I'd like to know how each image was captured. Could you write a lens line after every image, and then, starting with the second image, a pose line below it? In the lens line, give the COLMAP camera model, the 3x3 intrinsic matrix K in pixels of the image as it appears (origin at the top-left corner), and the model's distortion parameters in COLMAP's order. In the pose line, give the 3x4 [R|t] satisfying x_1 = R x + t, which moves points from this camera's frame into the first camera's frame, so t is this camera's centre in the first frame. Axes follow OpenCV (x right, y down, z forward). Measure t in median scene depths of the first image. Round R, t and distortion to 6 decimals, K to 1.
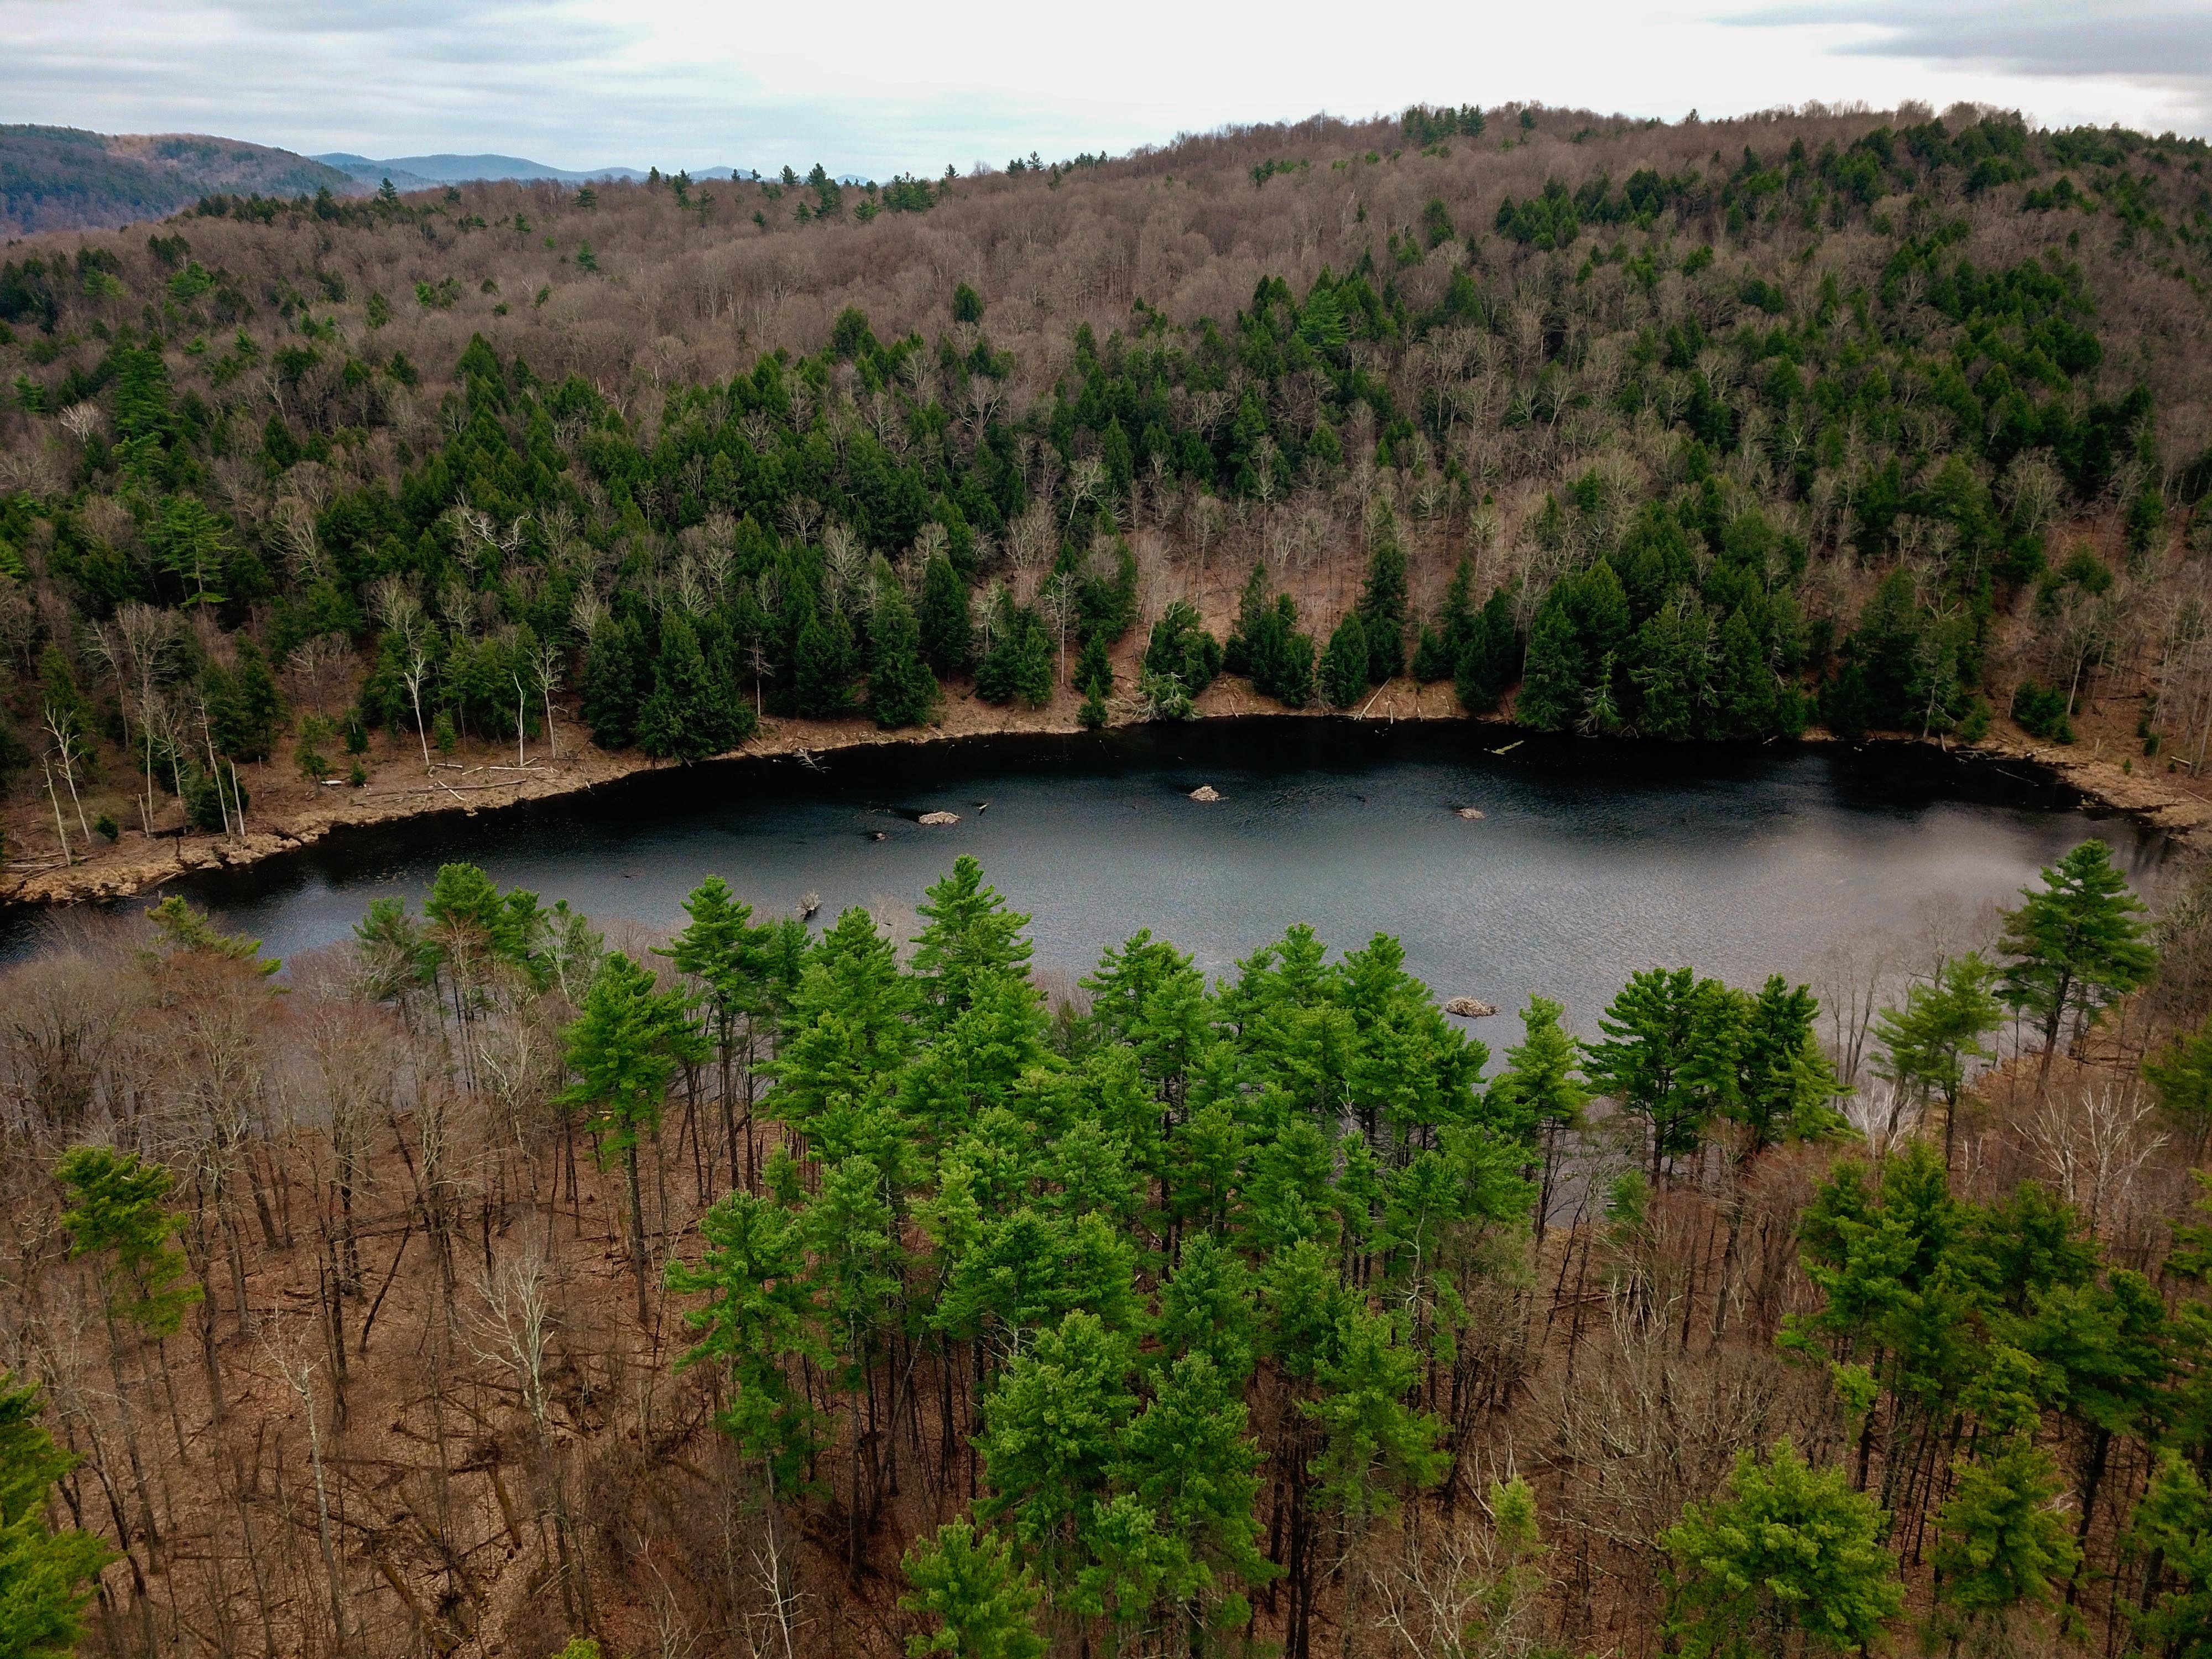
lens RADIAL K [[1748.5, 0, 1106.0], [0, 1748.5, 829.5], [0, 0, 1]] dist [0.045630, -0.039746]
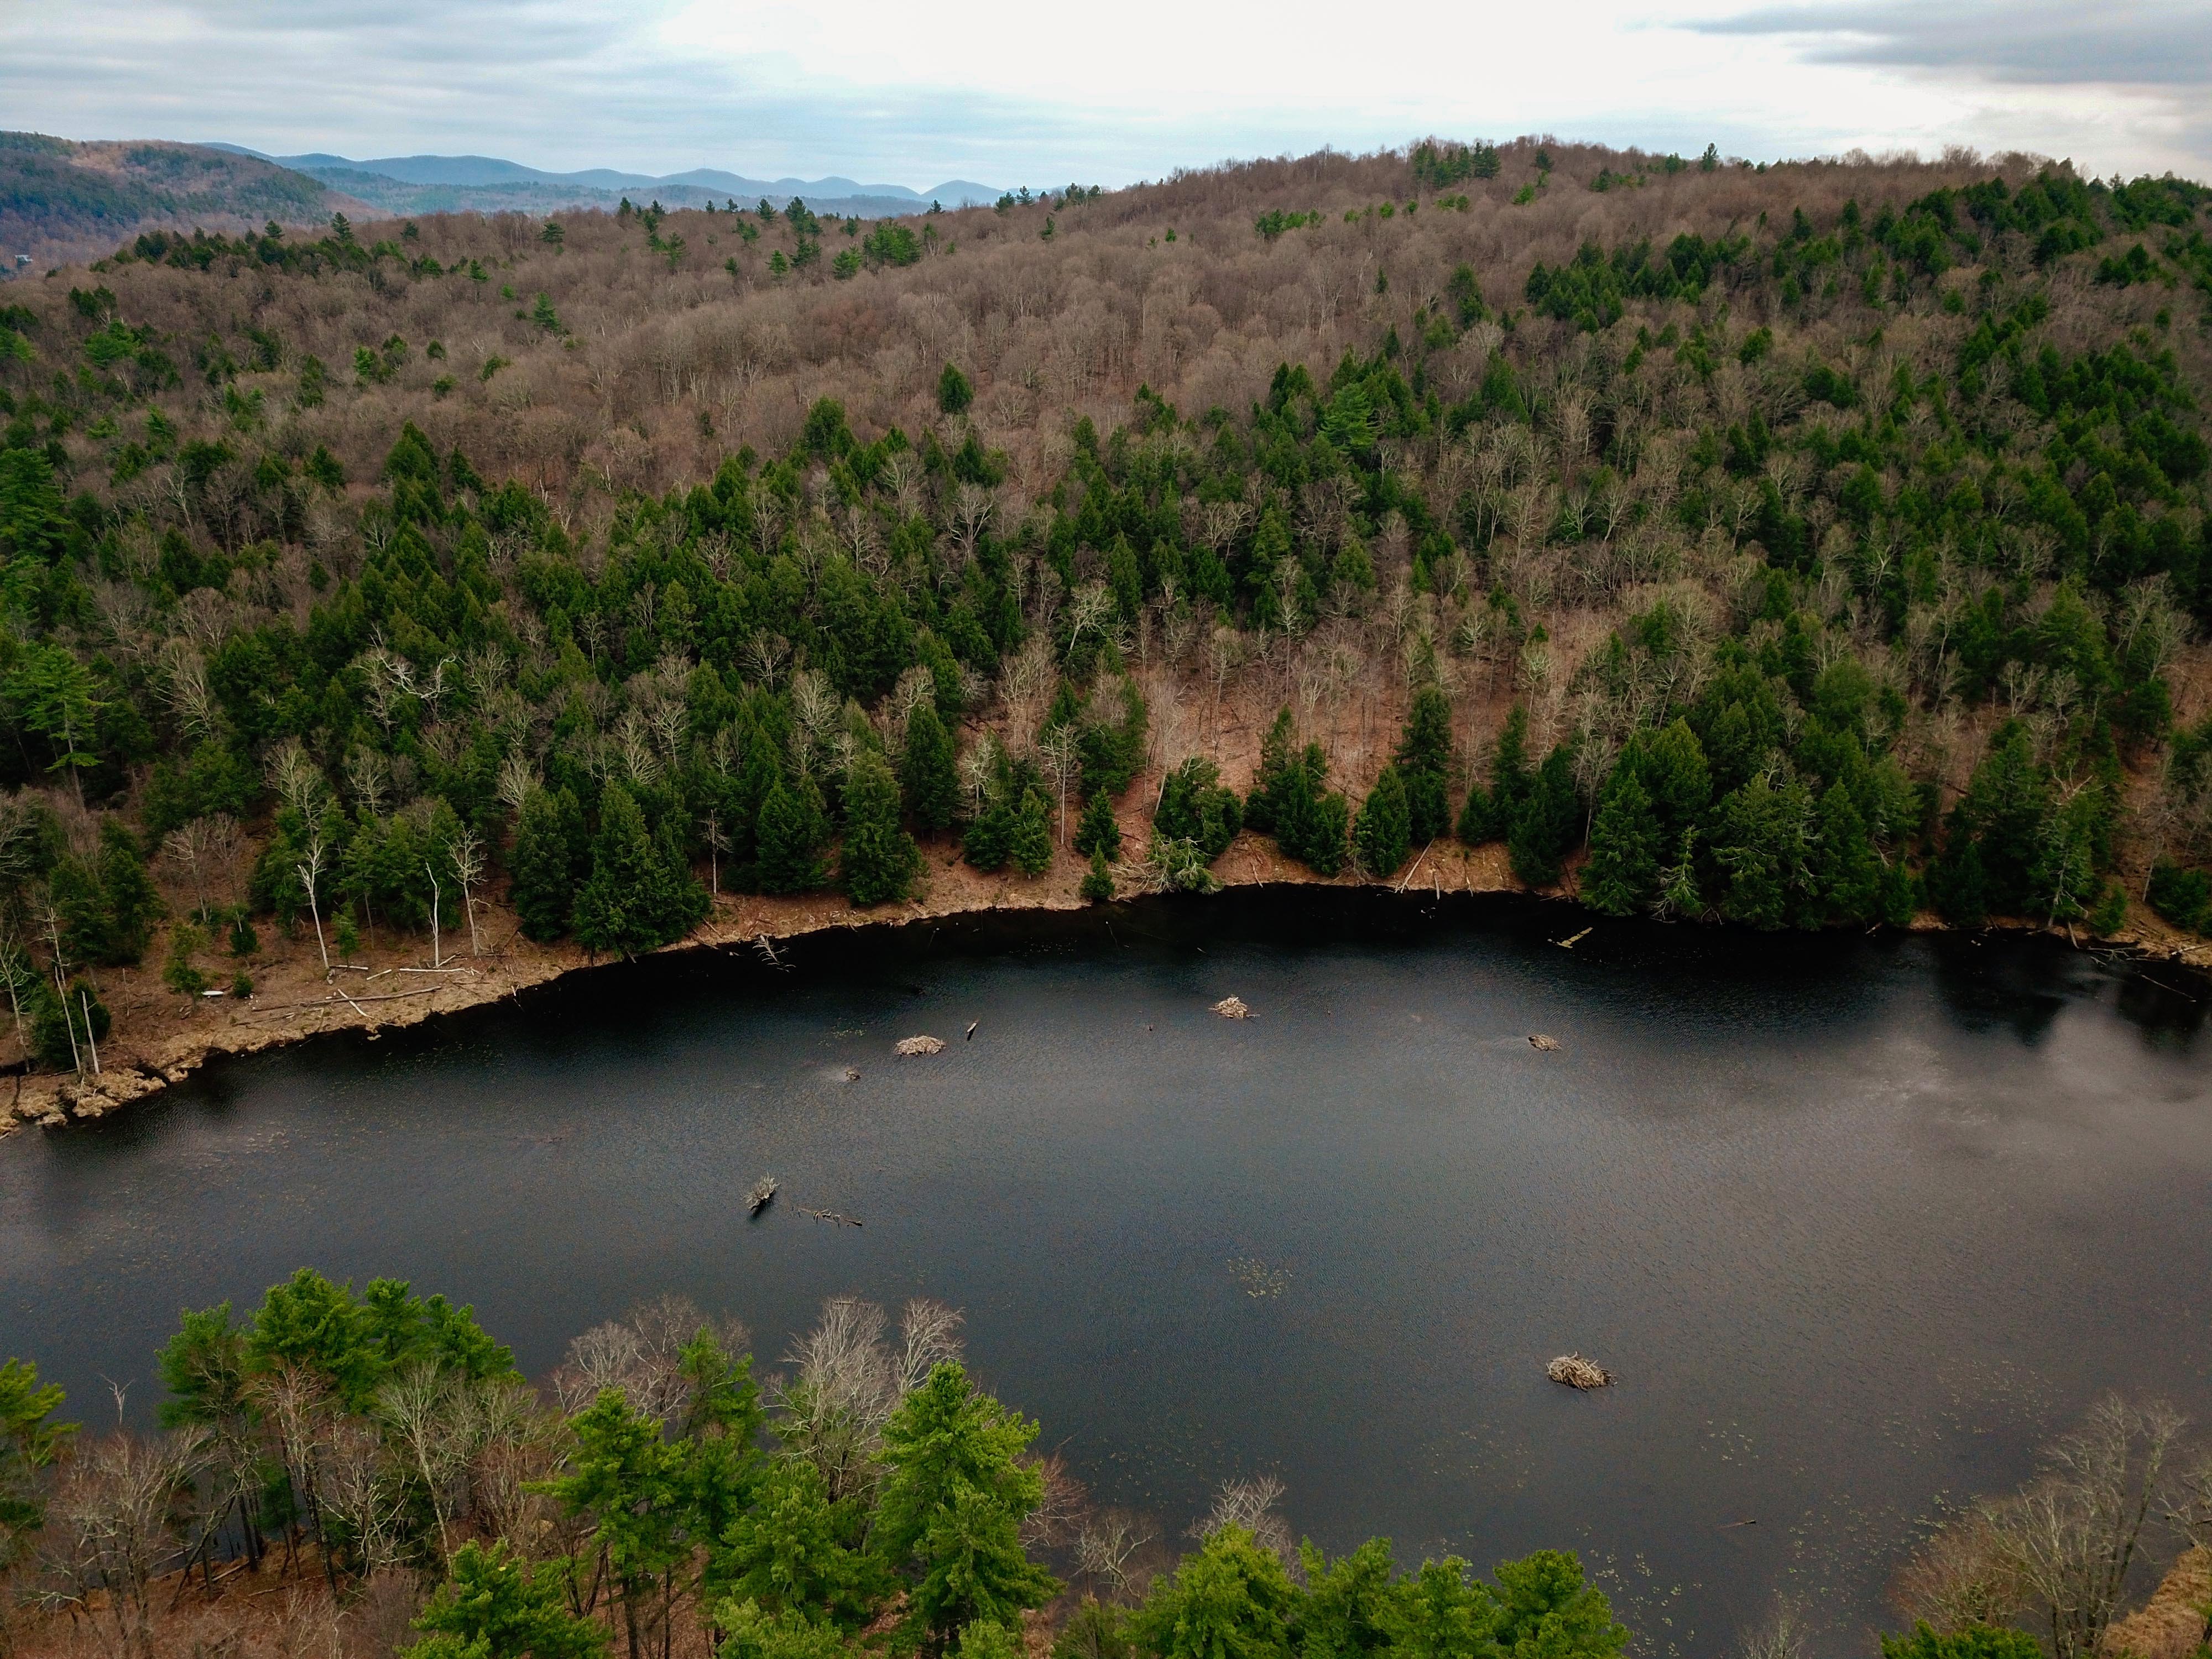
lens RADIAL K [[1748.5, 0, 1106.0], [0, 1748.5, 829.5], [0, 0, 1]] dist [0.045630, -0.039746]
pose [[0.999957, 0.001920, 0.009020, -0.010138], [-0.001914, 0.999998, -0.000733, -0.085151], [-0.009022, 0.000716, 0.999959, 0.110457]]
